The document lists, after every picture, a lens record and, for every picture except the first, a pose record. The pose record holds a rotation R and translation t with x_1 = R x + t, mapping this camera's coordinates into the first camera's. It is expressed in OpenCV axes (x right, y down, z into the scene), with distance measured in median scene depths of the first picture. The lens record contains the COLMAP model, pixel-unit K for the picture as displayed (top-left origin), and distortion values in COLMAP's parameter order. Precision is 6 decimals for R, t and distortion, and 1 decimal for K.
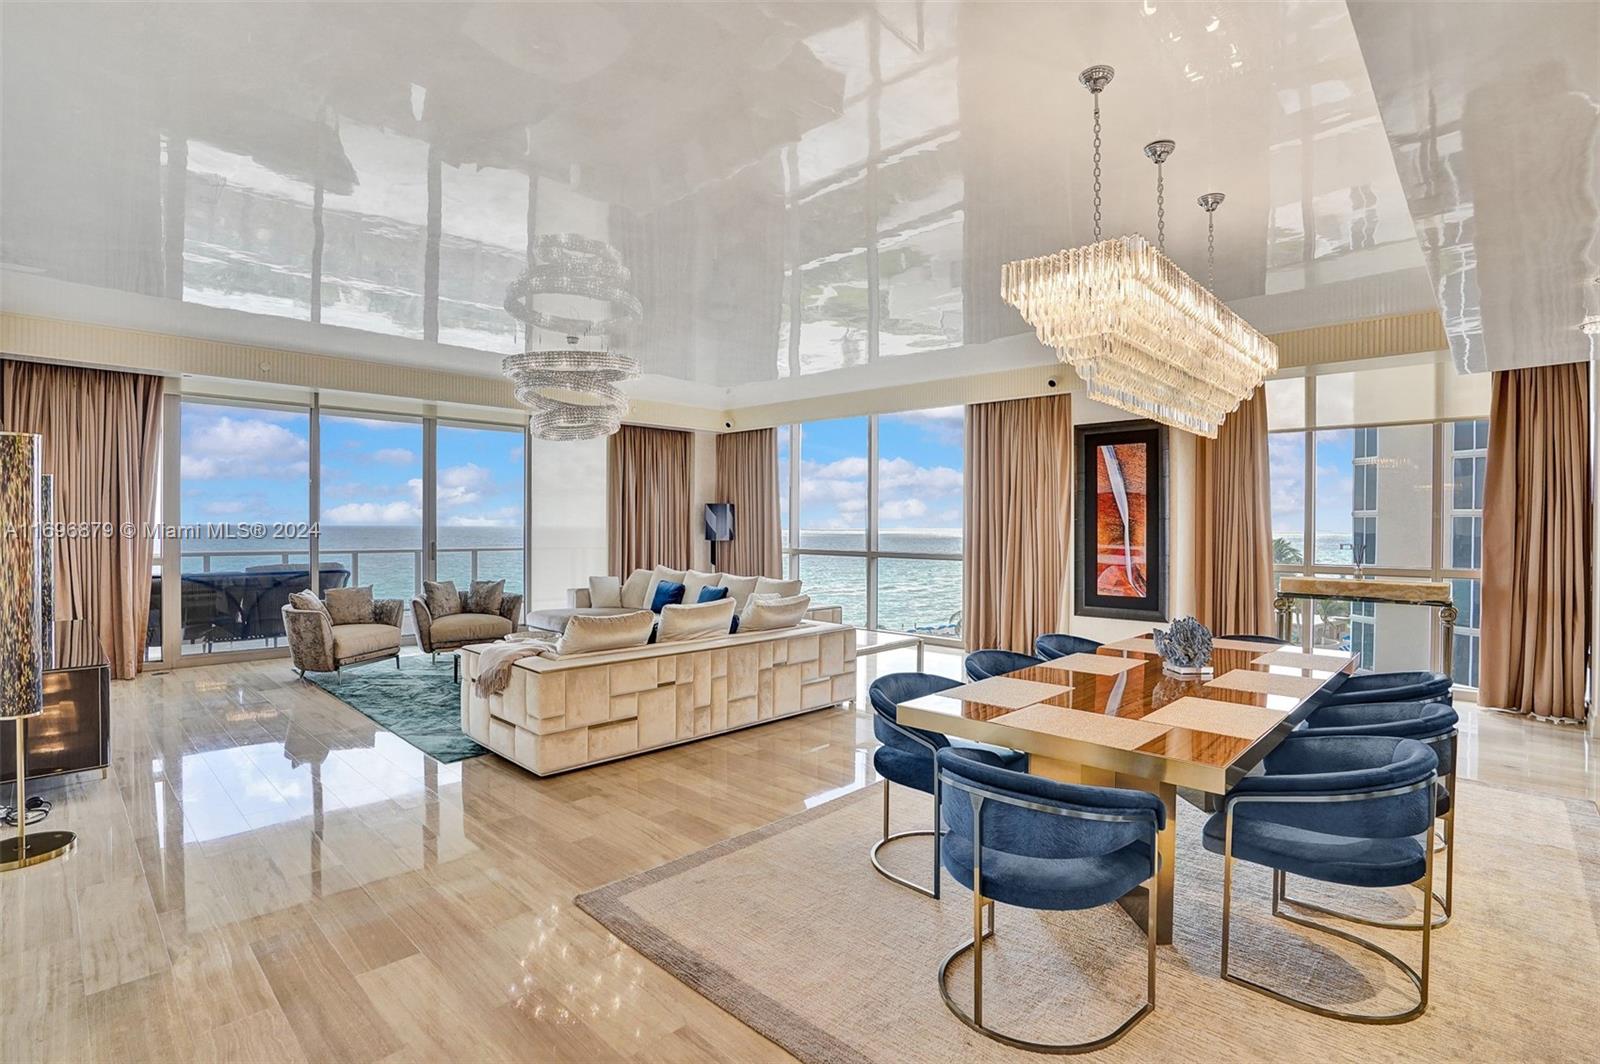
lens RADIAL K [[749.0, 0, 800.0], [0, 749.0, 532.0], [0, 0, 1]] dist [-0.001190, 0.000373]
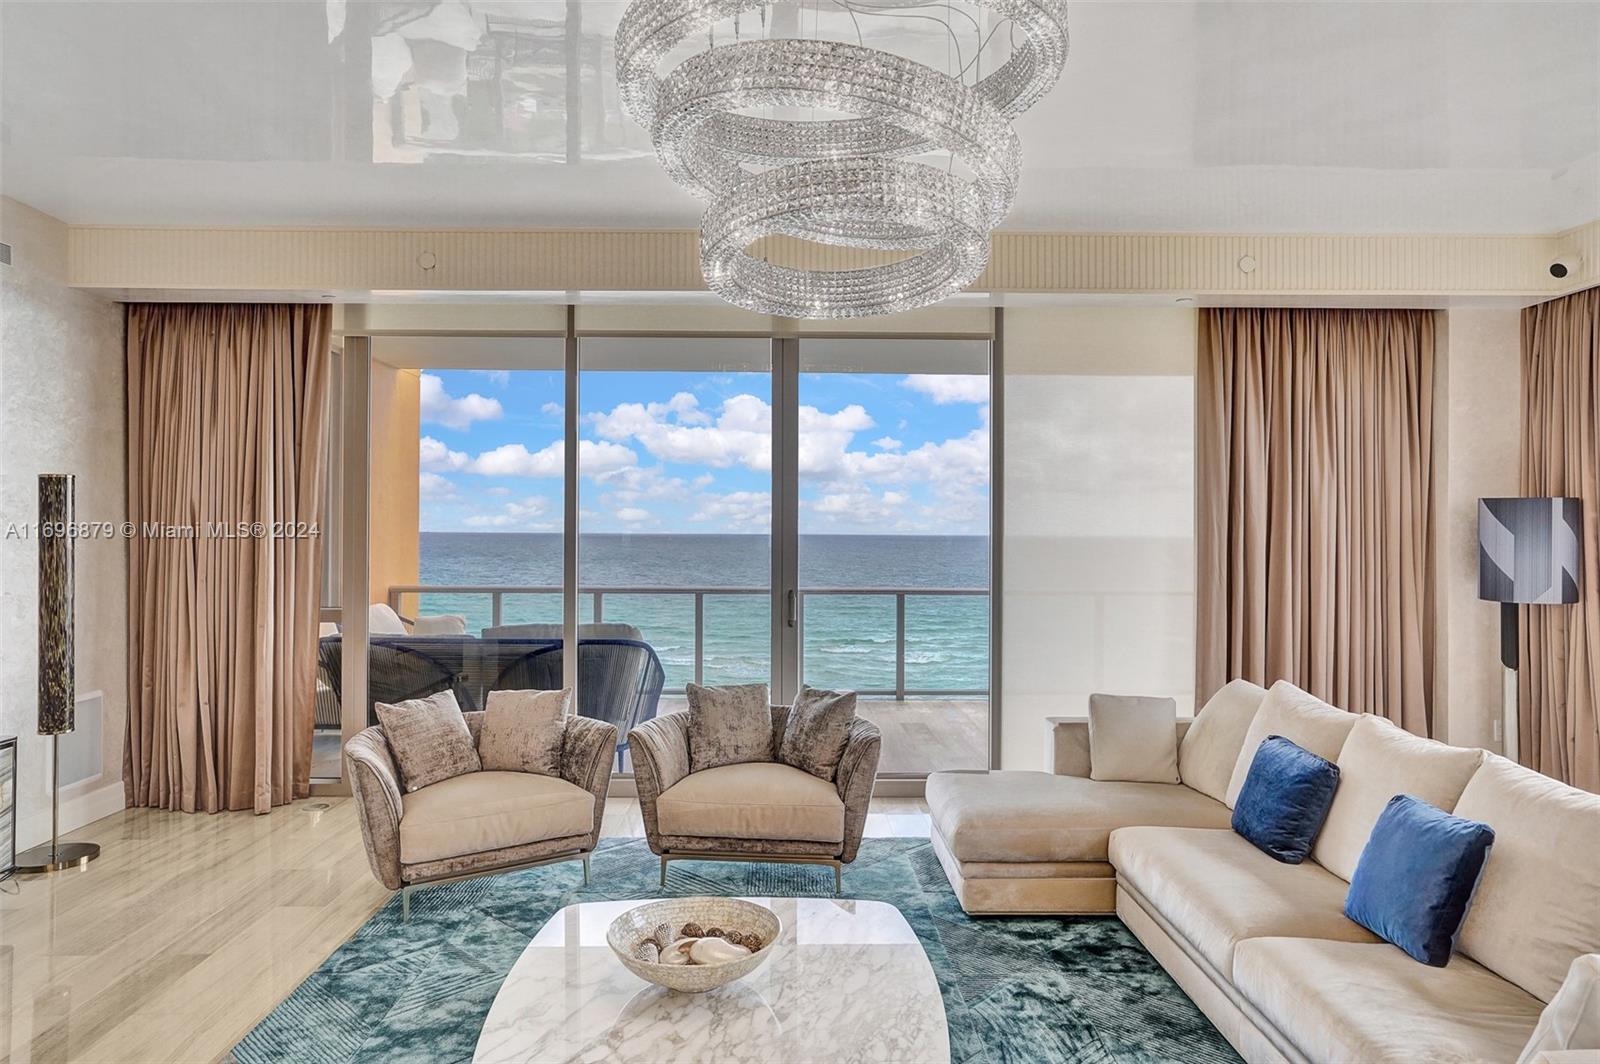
lens RADIAL K [[1002.8, 0, 800.0], [0, 1002.8, 532.0], [0, 0, 1]] dist [-0.003486, -0.003026]
pose [[0.706382, 0.001174, -0.707830, -0.018618], [-0.009572, 0.999923, -0.007894, -0.016981], [0.707766, 0.012352, 0.706339, 0.478909]]
